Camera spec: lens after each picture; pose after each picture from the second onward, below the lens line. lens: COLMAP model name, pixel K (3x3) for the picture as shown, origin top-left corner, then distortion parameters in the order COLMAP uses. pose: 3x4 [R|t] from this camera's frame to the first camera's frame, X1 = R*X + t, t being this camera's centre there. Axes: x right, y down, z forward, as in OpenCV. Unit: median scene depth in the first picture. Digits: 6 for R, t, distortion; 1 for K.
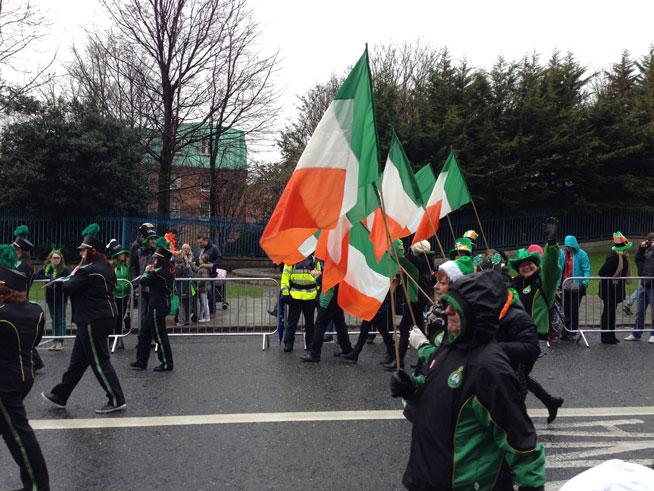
lens RADIAL K [[567.1, 0, 350.2], [0, 567.1, 231.7], [0, 0, 1]] dist [0.112338, -0.177745]
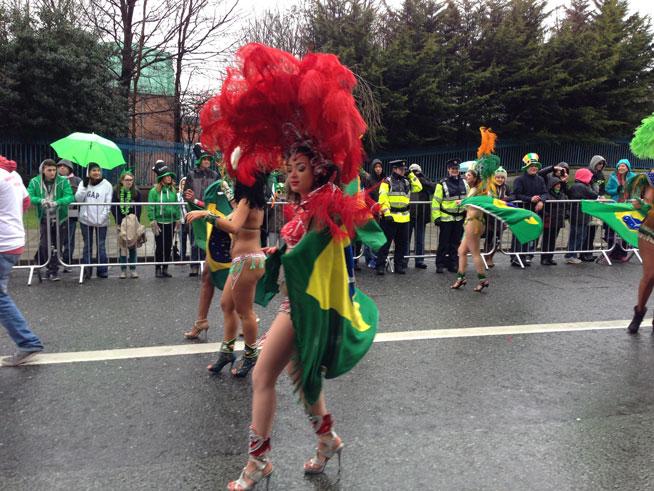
lens RADIAL K [[553.5, 0, 338.7], [0, 553.5, 238.5], [0, 0, 1]] dist [0.111487, -0.154083]
pose [[0.988941, -0.012117, 0.147814, -0.130315], [-0.007803, 0.991026, 0.133444, 0.005771], [-0.148104, -0.133122, 0.979971, 0.016945]]
